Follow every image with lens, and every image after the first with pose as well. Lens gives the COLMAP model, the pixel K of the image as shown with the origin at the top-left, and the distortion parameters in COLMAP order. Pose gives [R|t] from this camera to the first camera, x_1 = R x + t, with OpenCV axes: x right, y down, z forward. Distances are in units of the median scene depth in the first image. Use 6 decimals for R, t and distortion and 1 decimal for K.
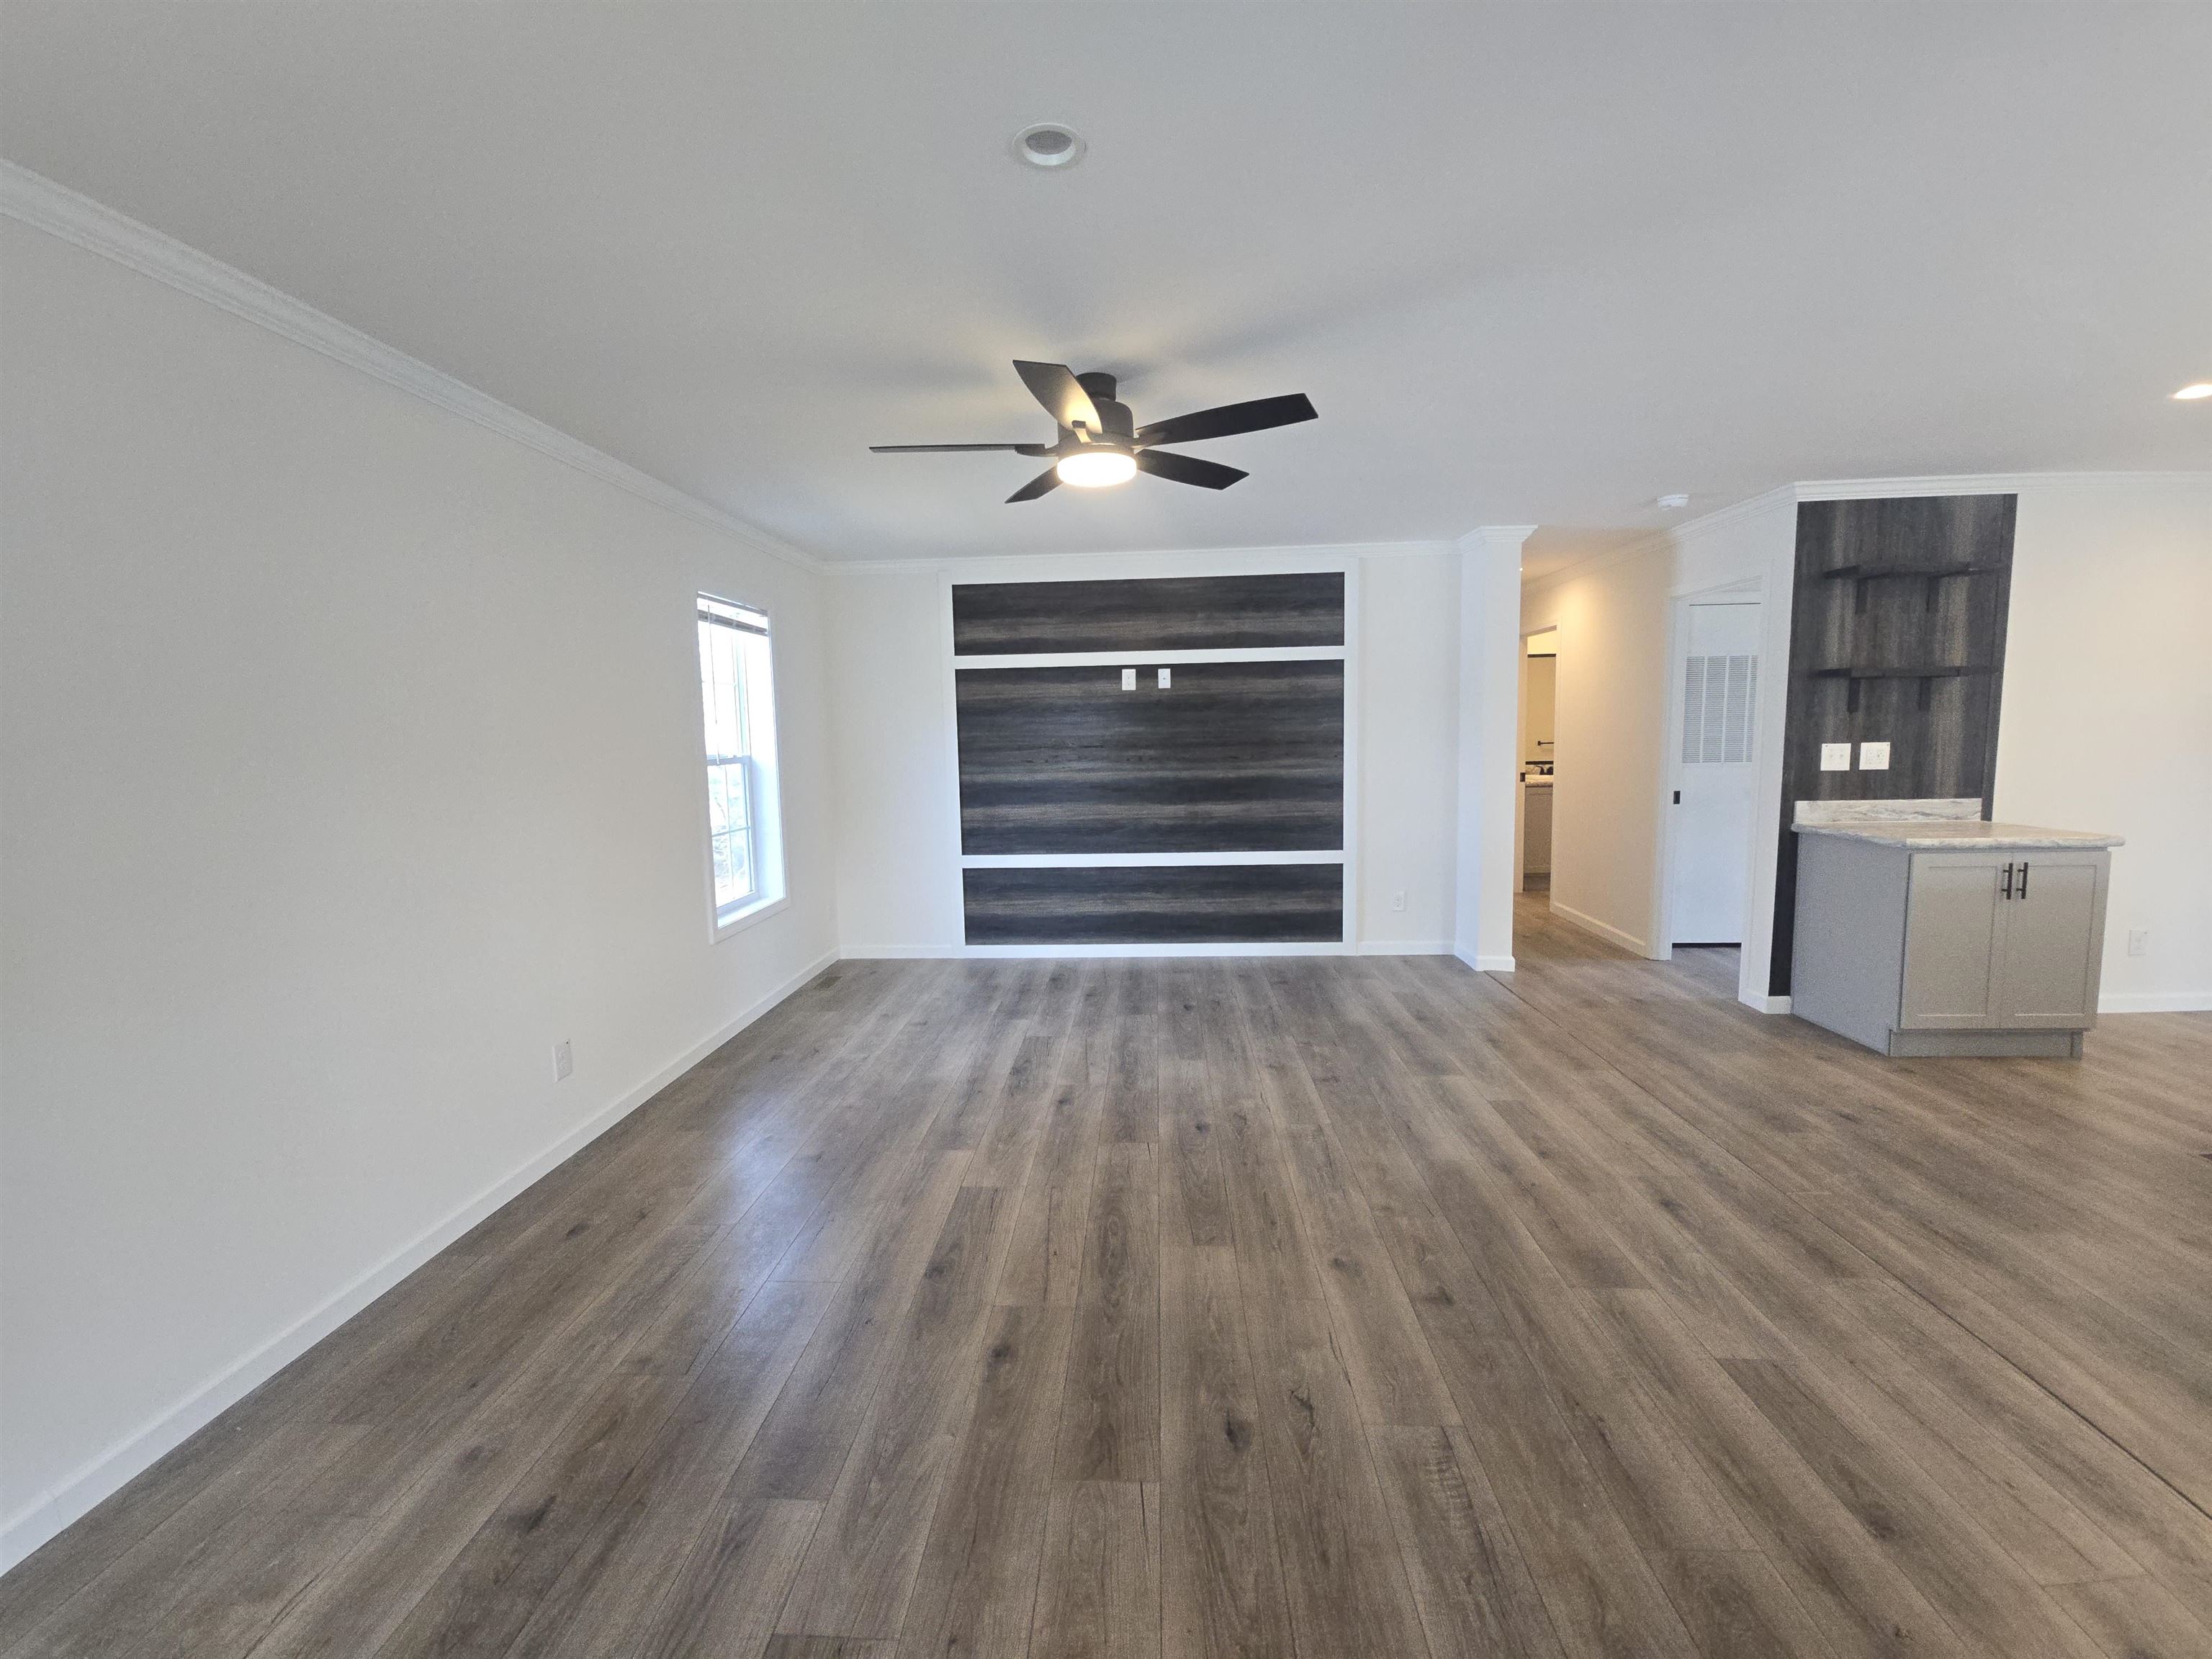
lens RADIAL K [[891.9, 0, 1107.4], [0, 891.9, 824.4], [0, 0, 1]] dist [0.001652, -0.000916]
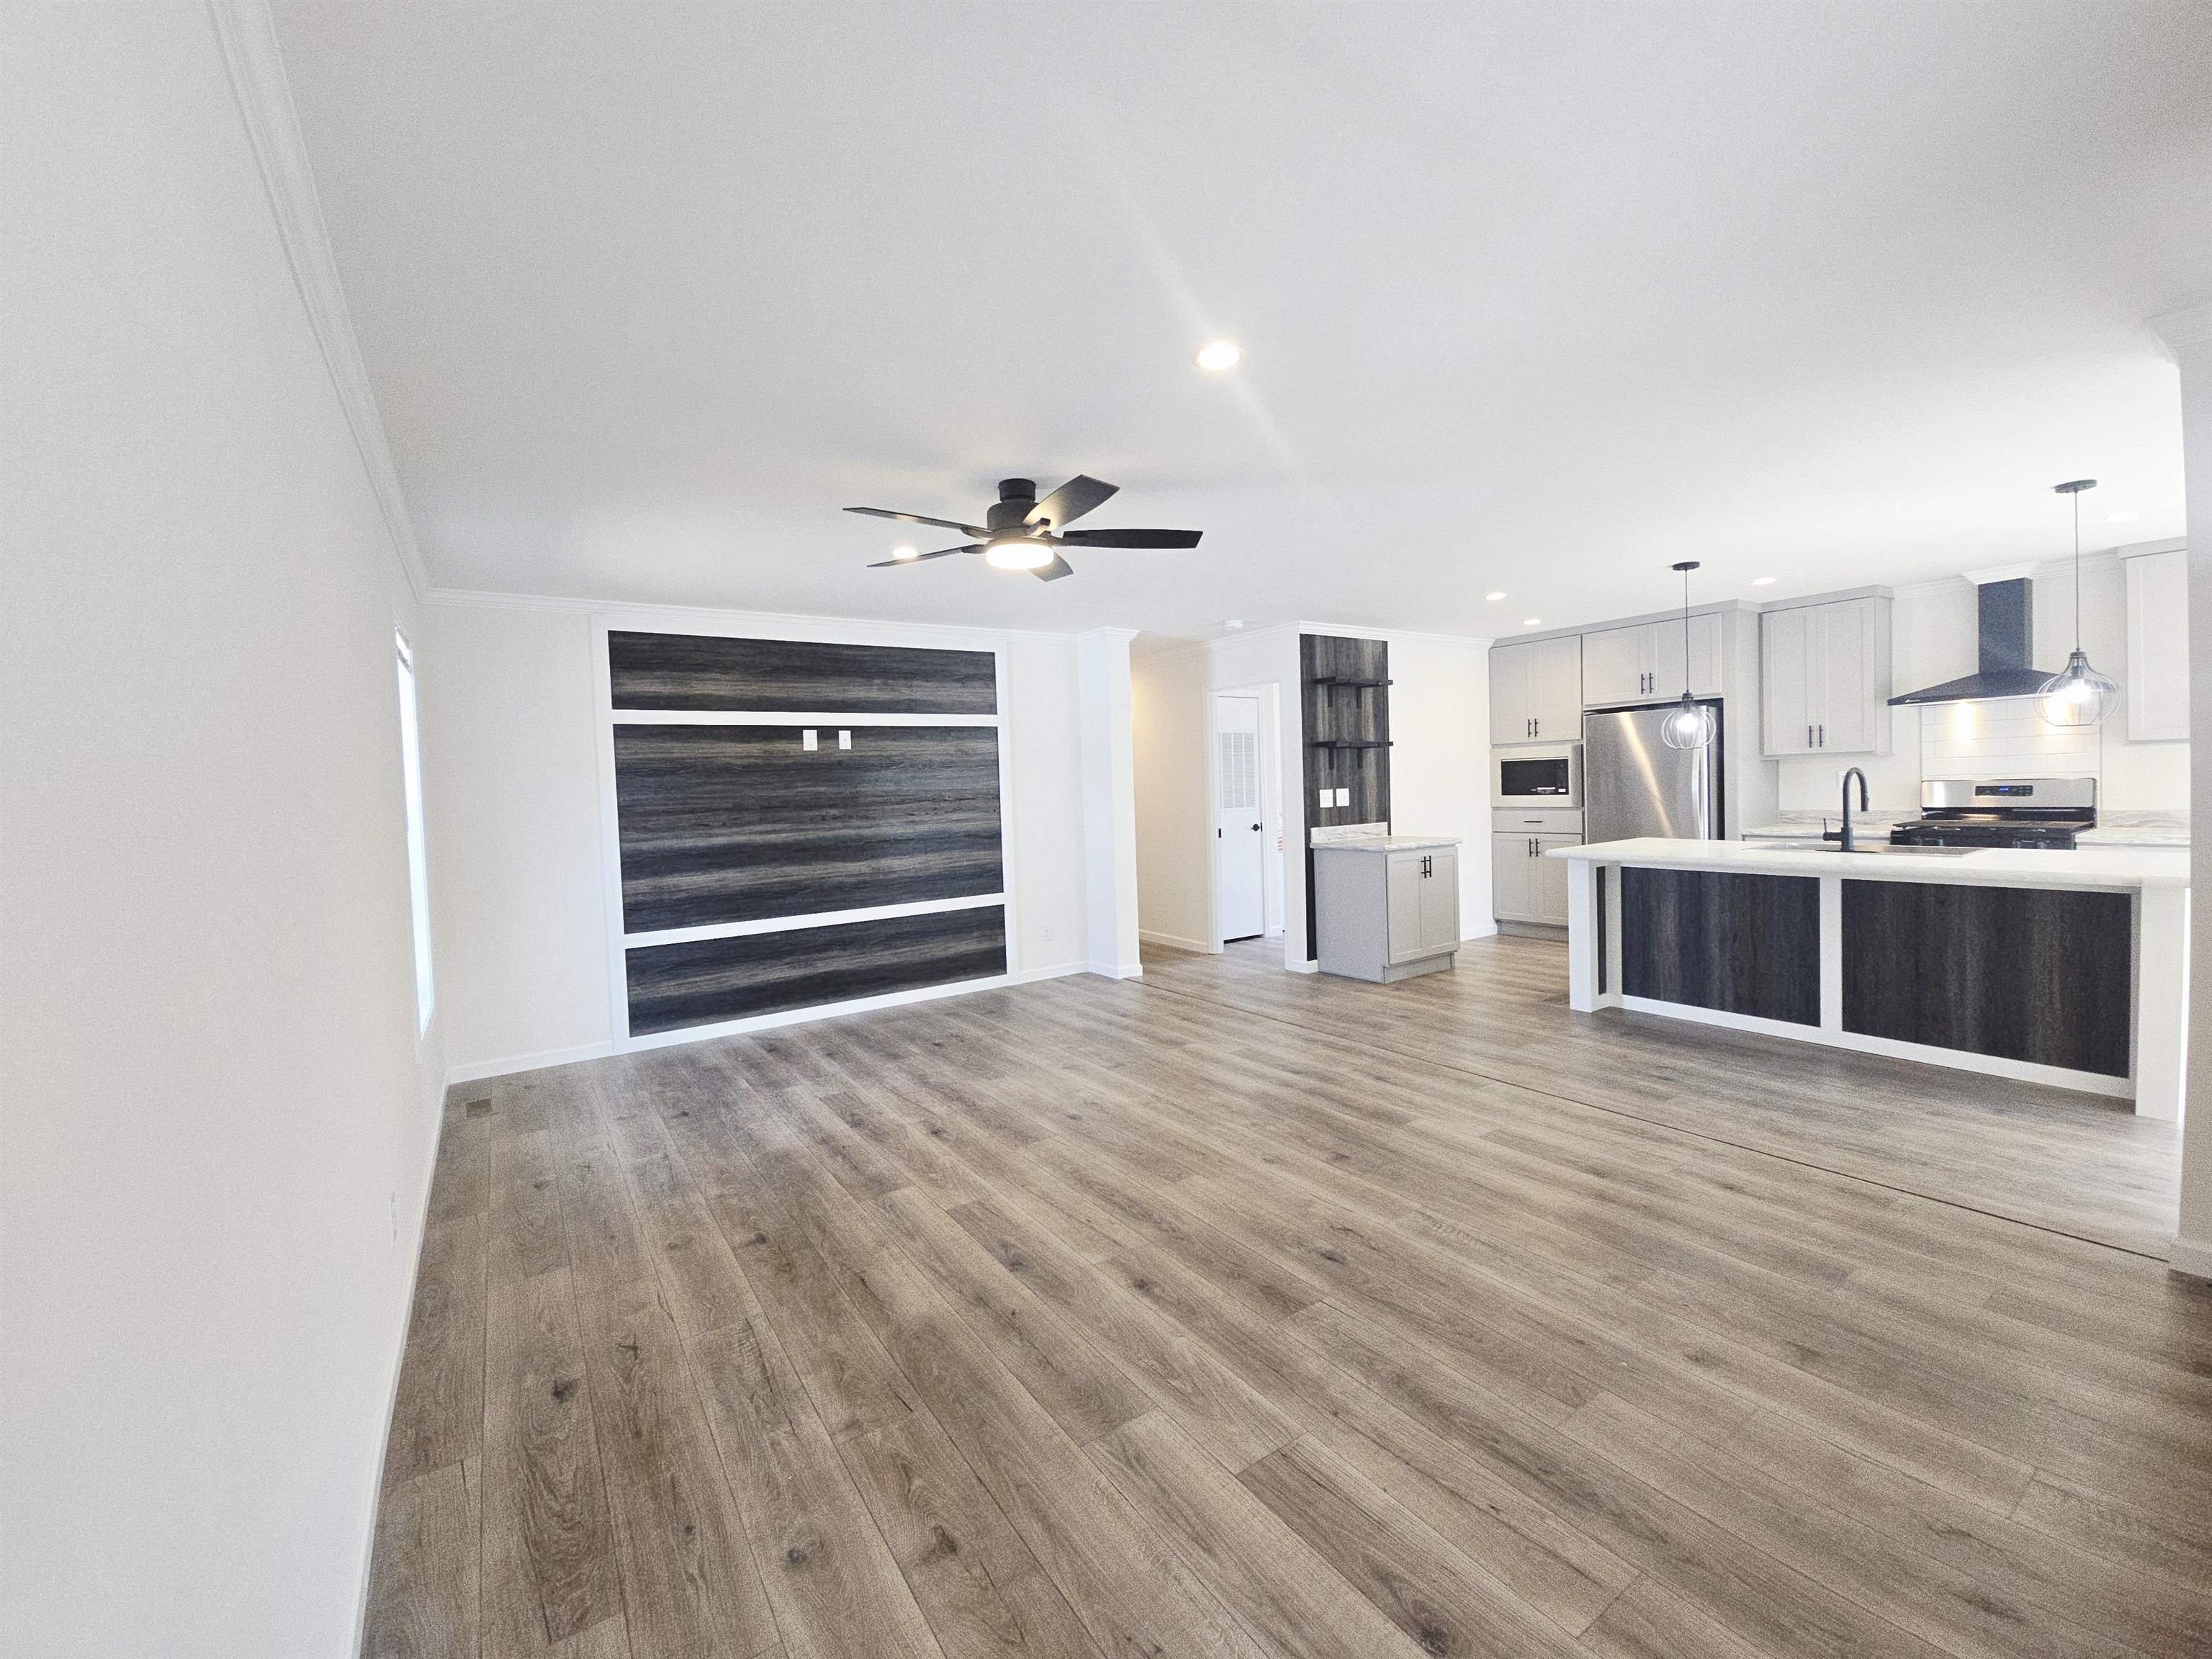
lens RADIAL K [[891.9, 0, 1100.2], [0, 891.9, 828.9], [0, 0, 1]] dist [0.001652, -0.000916]
pose [[0.797662, -0.038047, 0.601904, -0.418590], [0.084728, 0.995180, -0.049378, 0.019480], [-0.597124, 0.090385, 0.797040, 0.014016]]
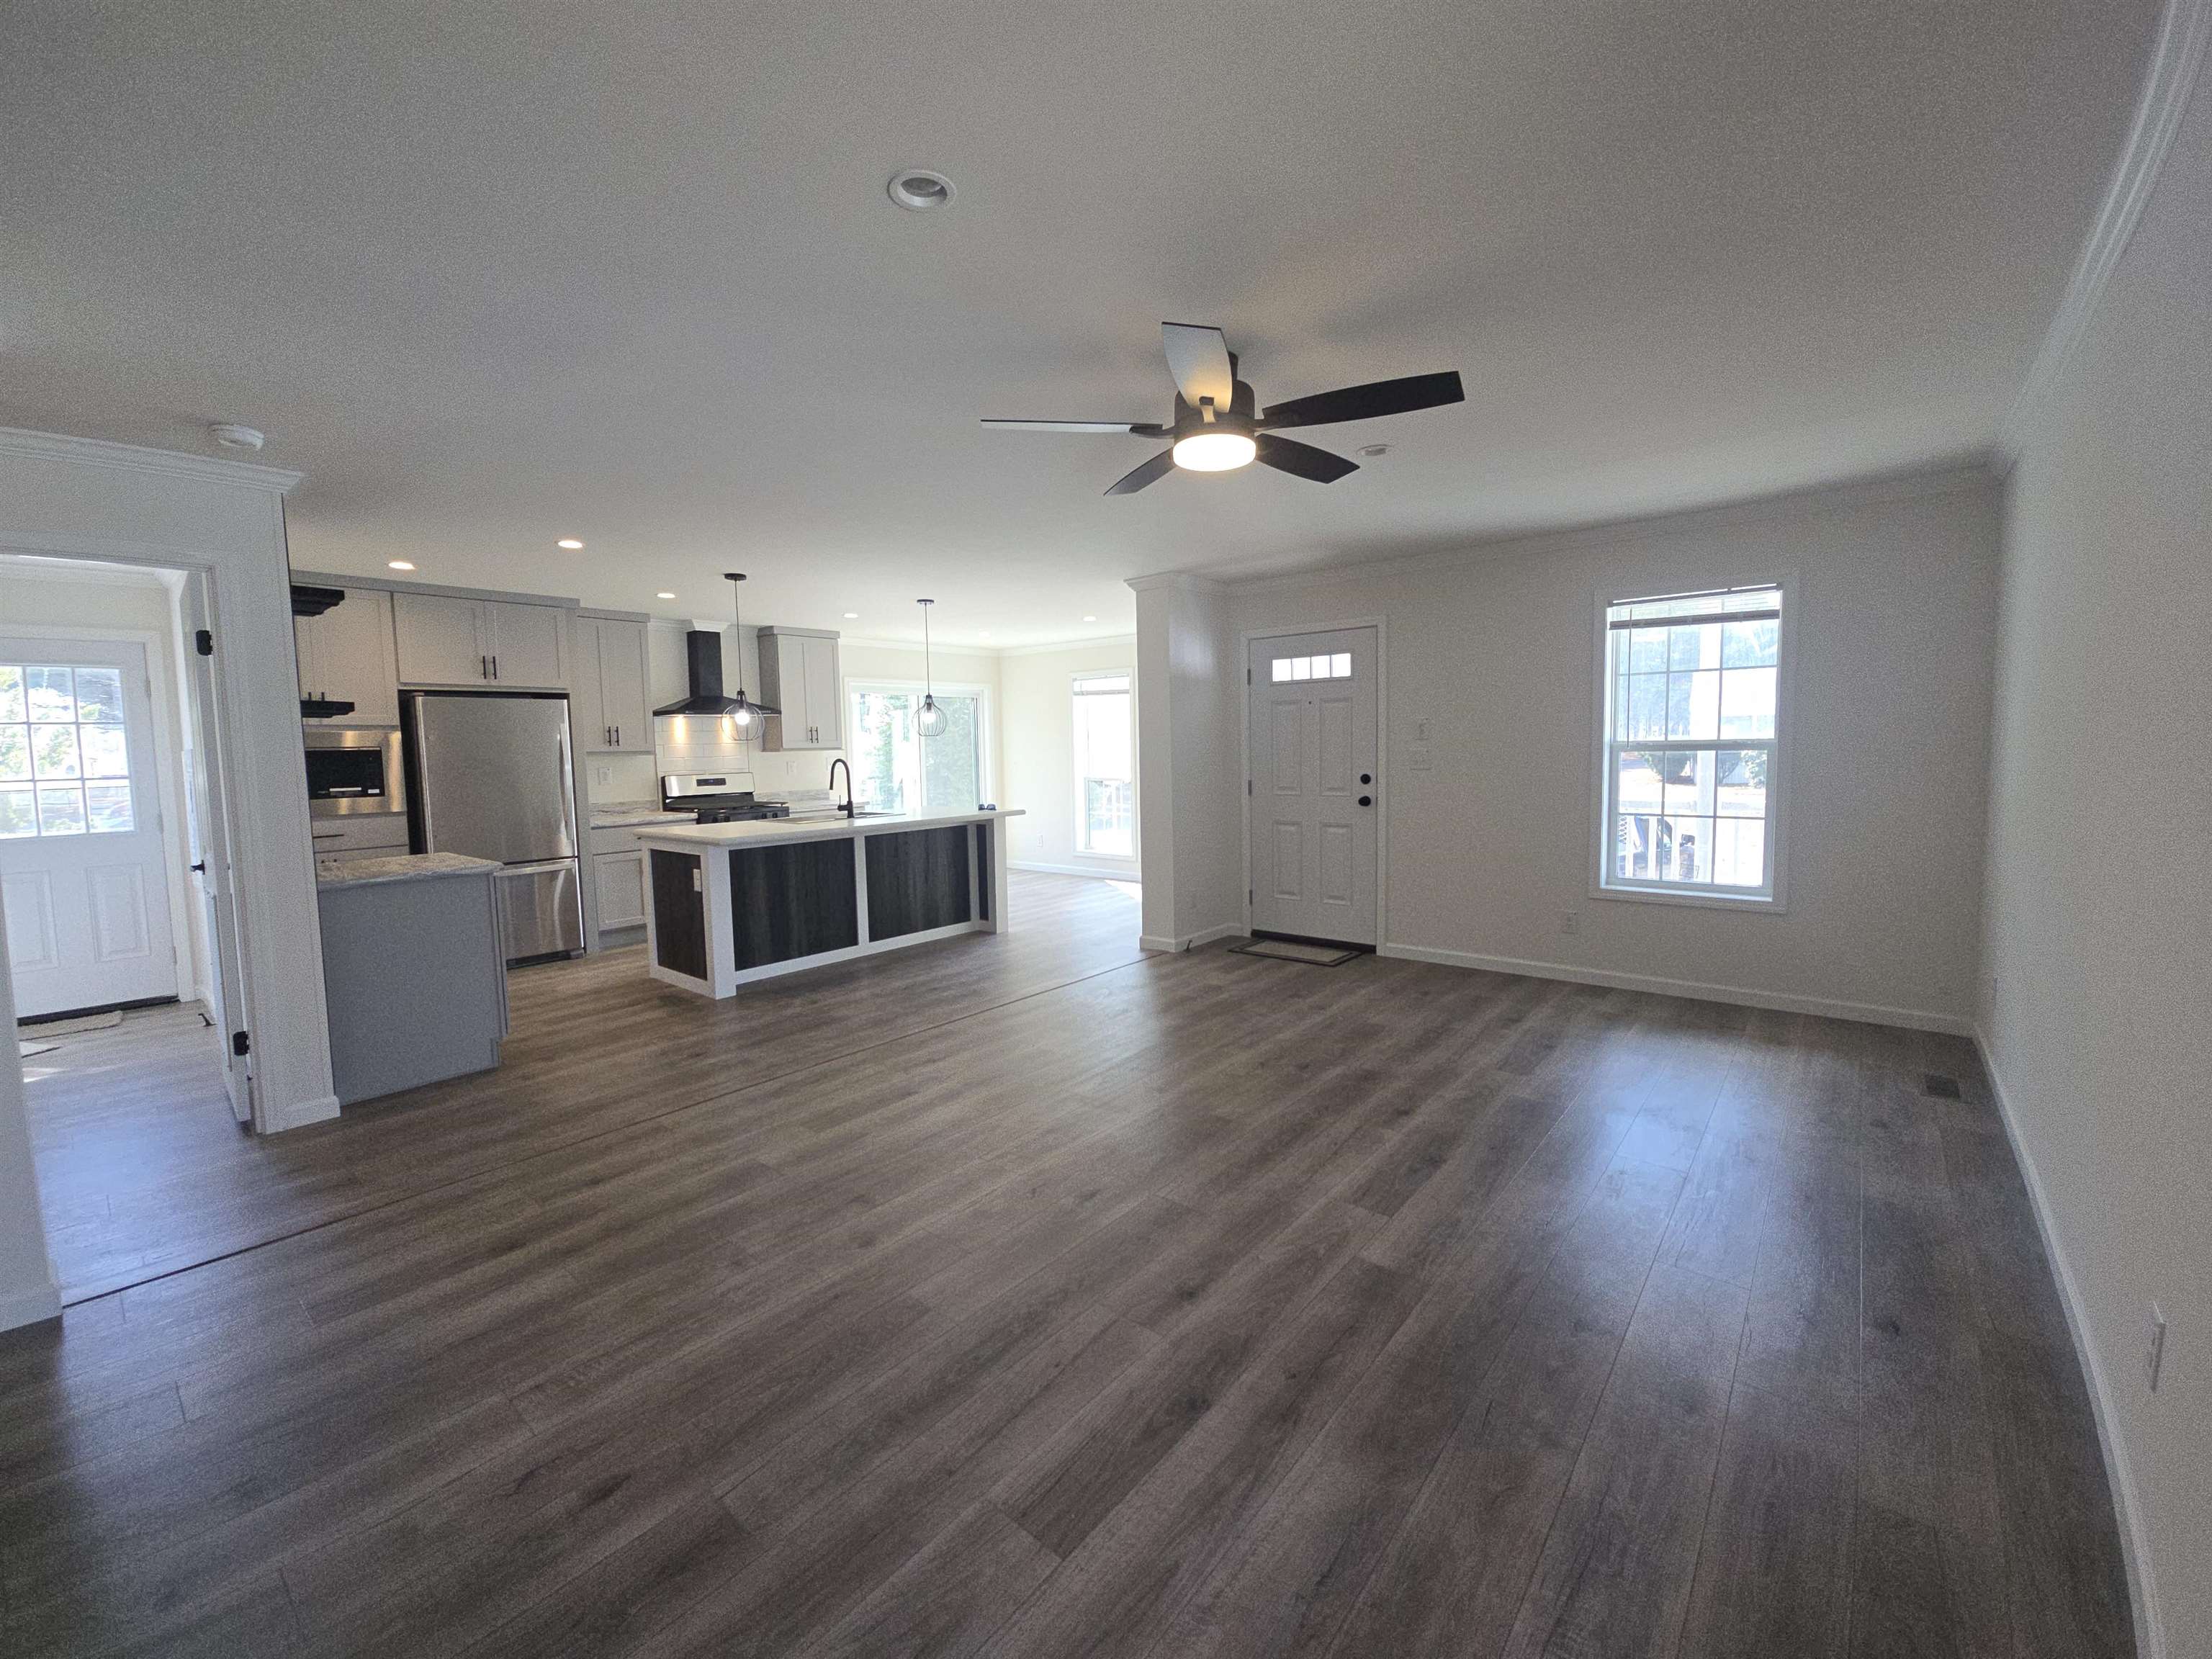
lens RADIAL K [[891.9, 0, 1109.1], [0, 891.9, 674.8], [0, 0, 1]] dist [0.001652, -0.000916]
pose [[-0.798673, 0.085691, 0.595633, -0.331550], [0.101893, 0.994774, -0.006488, -0.148207], [-0.593077, 0.055509, -0.803230, 1.571997]]
